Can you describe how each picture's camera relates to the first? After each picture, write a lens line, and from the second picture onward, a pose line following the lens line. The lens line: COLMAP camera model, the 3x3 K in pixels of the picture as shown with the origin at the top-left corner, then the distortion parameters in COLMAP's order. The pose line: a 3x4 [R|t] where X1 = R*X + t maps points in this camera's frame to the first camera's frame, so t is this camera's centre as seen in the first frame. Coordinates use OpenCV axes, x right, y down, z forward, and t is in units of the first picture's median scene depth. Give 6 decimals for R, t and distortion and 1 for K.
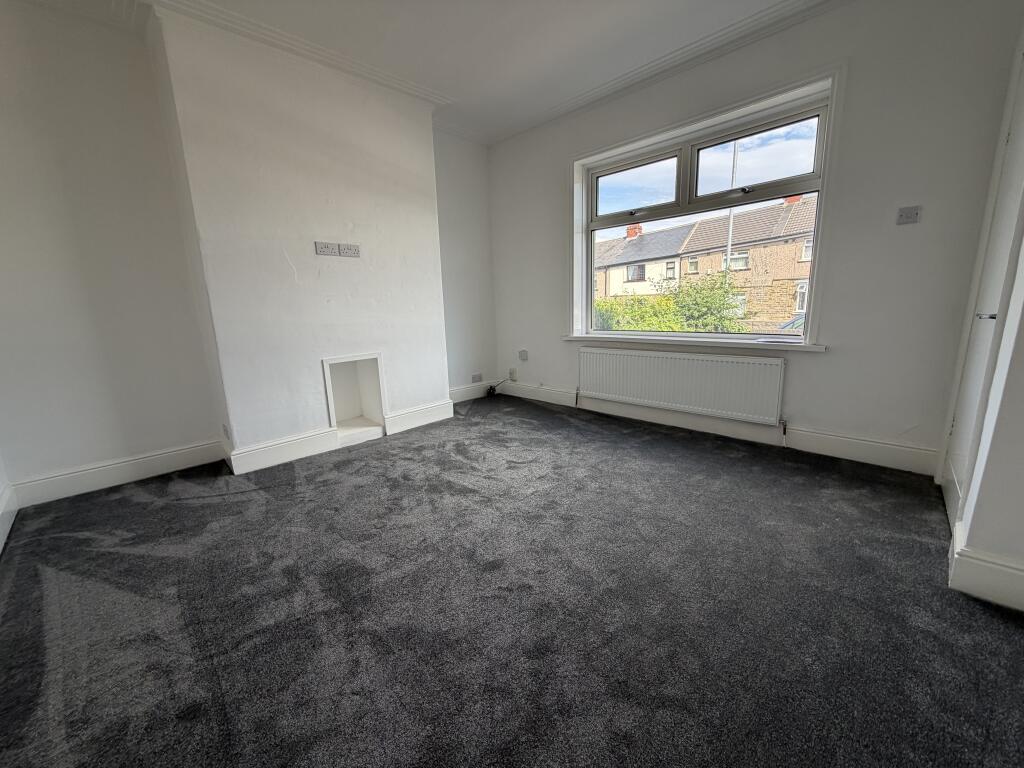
lens RADIAL K [[409.9, 0, 507.1], [0, 409.9, 388.6], [0, 0, 1]] dist [0.001210, 0.000080]
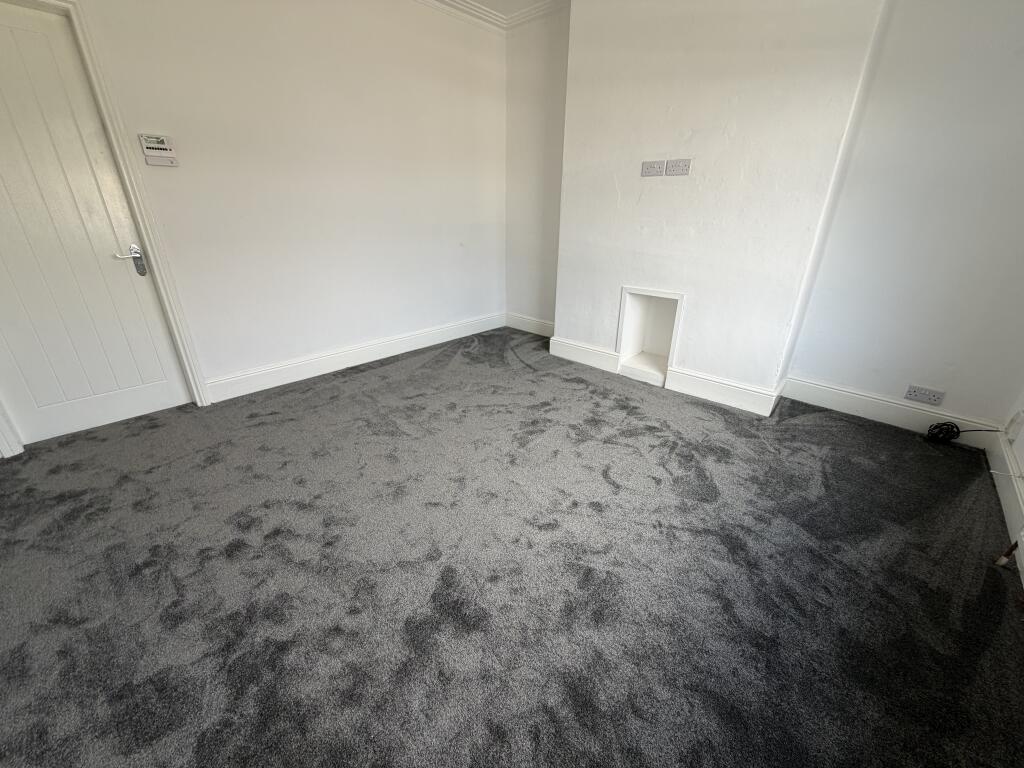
lens RADIAL K [[409.9, 0, 512.5], [0, 409.9, 383.9], [0, 0, 1]] dist [0.001210, 0.000080]
pose [[0.033048, 0.419175, -0.907304, 0.592796], [-0.215513, 0.889432, 0.403069, -0.213883], [0.975942, 0.182216, 0.119731, 0.669669]]
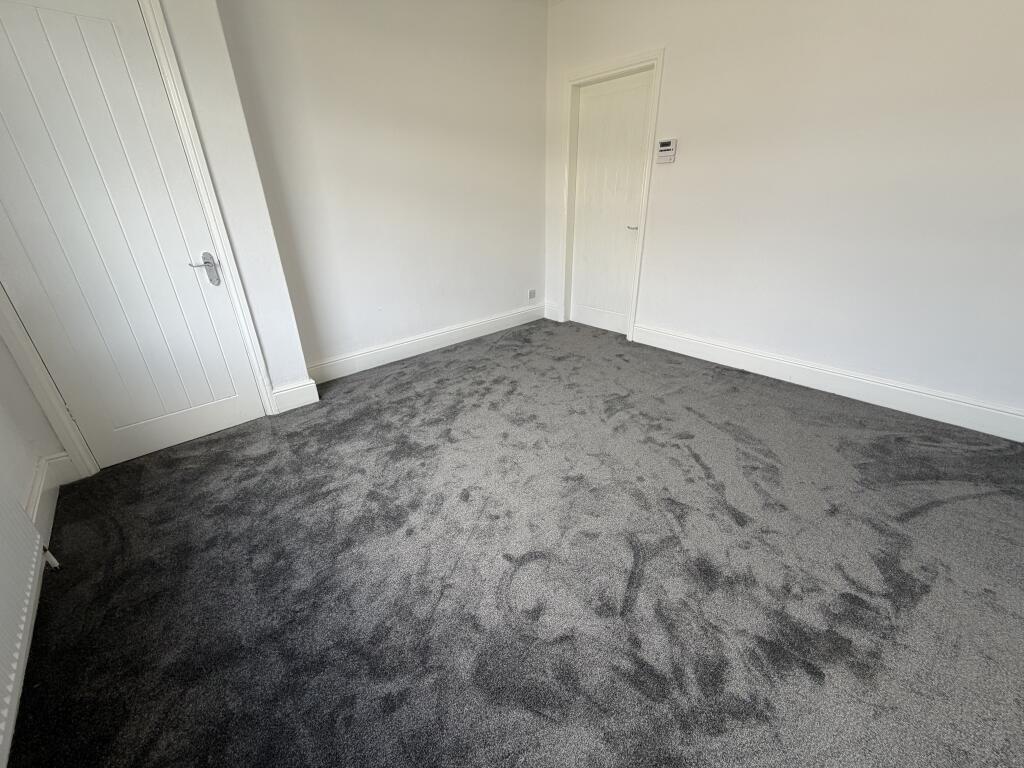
lens RADIAL K [[409.9, 0, 509.2], [0, 409.9, 385.6], [0, 0, 1]] dist [0.001210, 0.000080]
pose [[-0.997209, 0.025470, 0.070187, 0.034161], [0.062587, 0.797752, 0.599729, -0.320939], [-0.040716, 0.602448, -0.797119, 1.225780]]
